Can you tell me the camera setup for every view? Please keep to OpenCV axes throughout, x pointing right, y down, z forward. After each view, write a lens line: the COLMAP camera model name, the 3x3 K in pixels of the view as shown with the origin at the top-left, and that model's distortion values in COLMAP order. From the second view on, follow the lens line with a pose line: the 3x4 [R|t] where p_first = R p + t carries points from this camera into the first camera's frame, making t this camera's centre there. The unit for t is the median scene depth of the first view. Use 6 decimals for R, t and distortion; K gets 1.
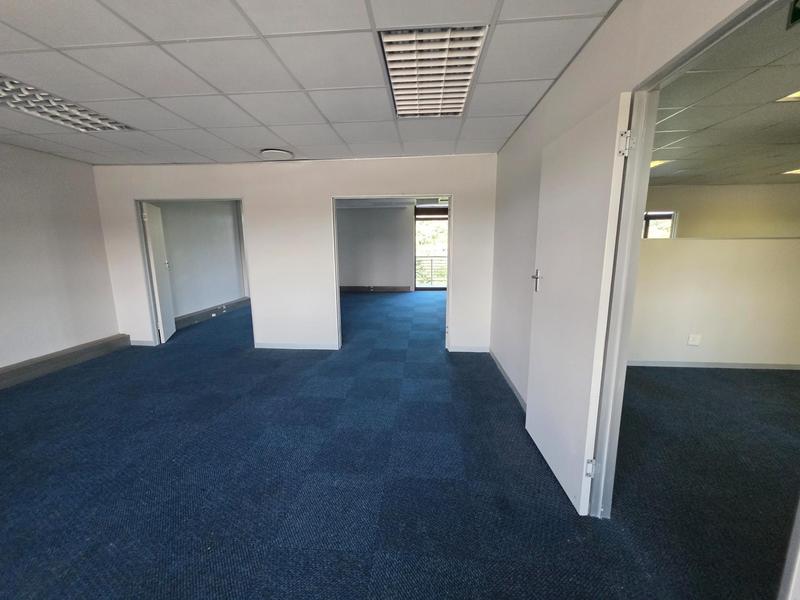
lens RADIAL K [[321.6, 0, 403.4], [0, 321.6, 302.9], [0, 0, 1]] dist [-0.002112, -0.000866]
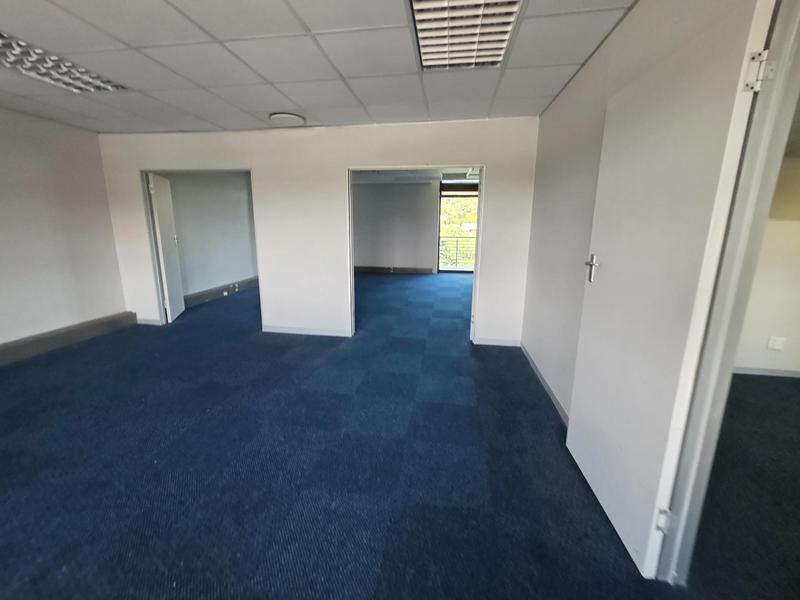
lens RADIAL K [[321.6, 0, 397.4], [0, 321.6, 285.4], [0, 0, 1]] dist [-0.002112, -0.000866]
pose [[0.995379, 0.031539, -0.090696, 0.009088], [-0.030734, 0.999475, 0.010260, -0.017787], [0.090972, -0.007425, 0.995826, 0.138952]]
